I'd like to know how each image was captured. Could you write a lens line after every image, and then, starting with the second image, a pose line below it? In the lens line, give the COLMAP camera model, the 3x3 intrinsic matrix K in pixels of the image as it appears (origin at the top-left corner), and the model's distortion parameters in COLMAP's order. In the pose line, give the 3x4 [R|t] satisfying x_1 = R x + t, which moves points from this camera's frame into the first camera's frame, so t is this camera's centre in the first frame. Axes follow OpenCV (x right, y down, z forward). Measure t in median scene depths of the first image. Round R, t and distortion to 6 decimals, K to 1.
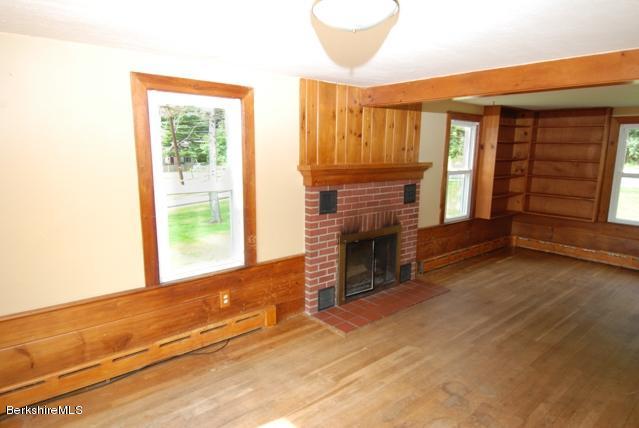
lens RADIAL K [[393.2, 0, 319.6], [0, 393.2, 204.8], [0, 0, 1]] dist [0.045960, -0.004085]
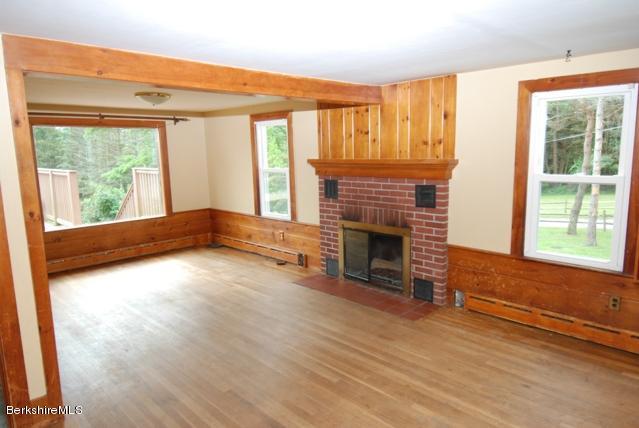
lens RADIAL K [[393.2, 0, 319.6], [0, 393.2, 204.8], [0, 0, 1]] dist [0.045960, -0.004085]
pose [[0.099937, 0.113786, -0.988466, 1.171513], [-0.130918, 0.986306, 0.100301, -0.072592], [0.986343, 0.119384, 0.113465, 0.768437]]
